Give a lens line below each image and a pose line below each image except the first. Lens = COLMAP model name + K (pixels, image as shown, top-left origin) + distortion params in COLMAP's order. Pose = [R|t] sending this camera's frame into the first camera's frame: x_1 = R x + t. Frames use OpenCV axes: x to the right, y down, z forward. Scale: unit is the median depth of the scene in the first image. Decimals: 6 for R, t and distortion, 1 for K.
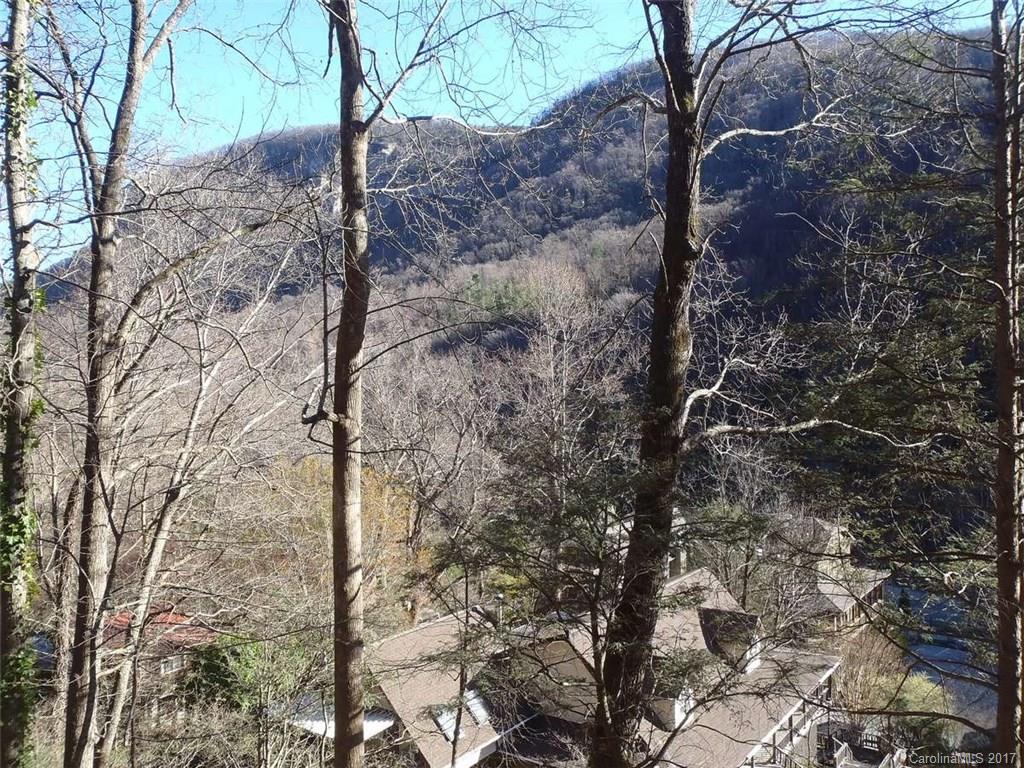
lens RADIAL K [[853.2, 0, 513.4], [0, 853.2, 381.8], [0, 0, 1]] dist [-0.025602, 0.016014]
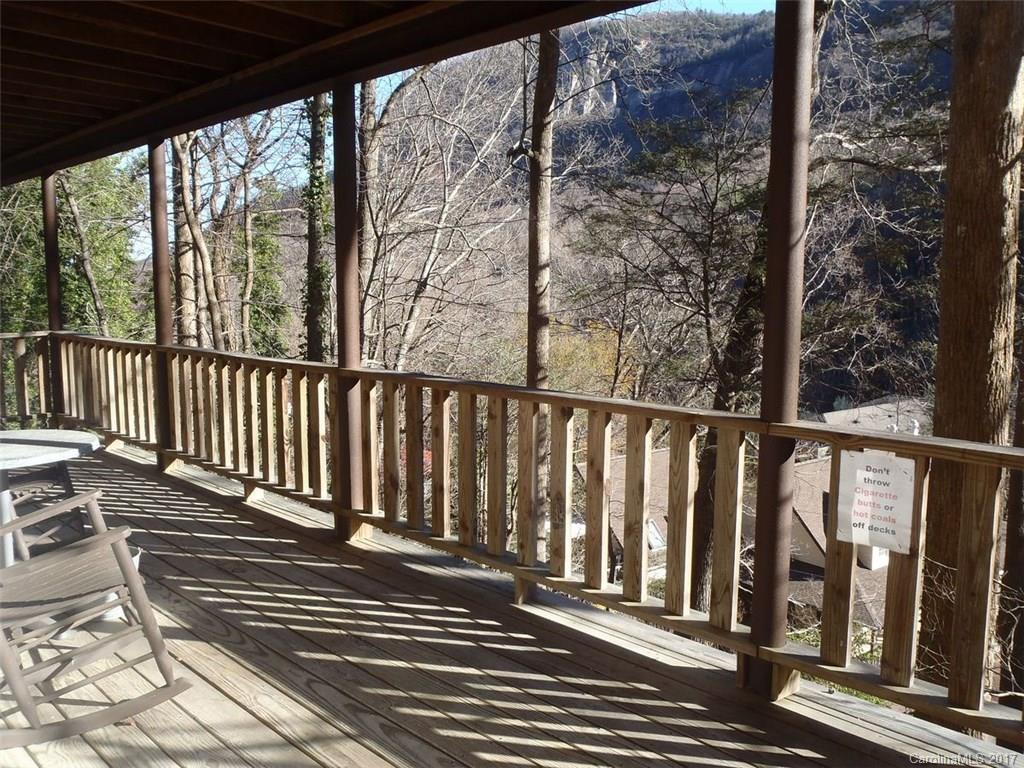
lens RADIAL K [[853.2, 0, 513.4], [0, 853.2, 381.8], [0, 0, 1]] dist [-0.025602, 0.016014]
pose [[0.959169, 0.051571, -0.278094, 0.110241], [-0.021406, 0.993653, 0.110435, 0.185961], [0.282024, -0.099973, 0.954184, -0.222655]]
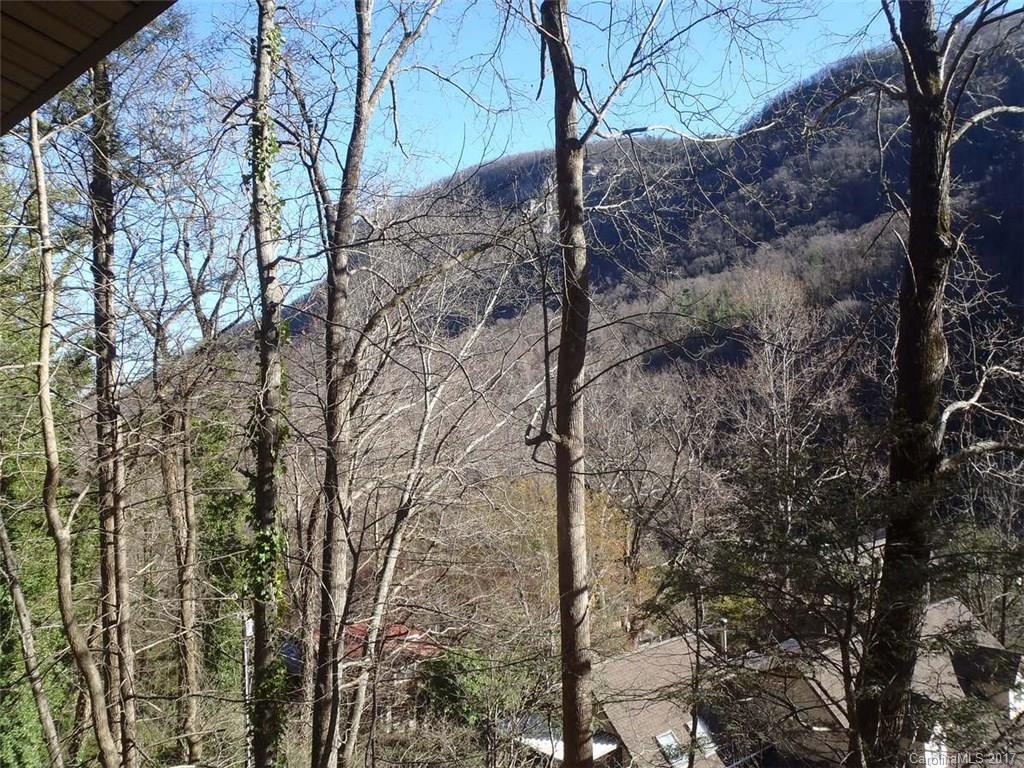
lens RADIAL K [[853.2, 0, 513.4], [0, 853.2, 381.8], [0, 0, 1]] dist [-0.025602, 0.016014]
pose [[0.969378, -0.027642, -0.244011, -0.011539], [0.022459, 0.999460, -0.023998, -0.000747], [0.244543, 0.017783, 0.969475, 0.019171]]
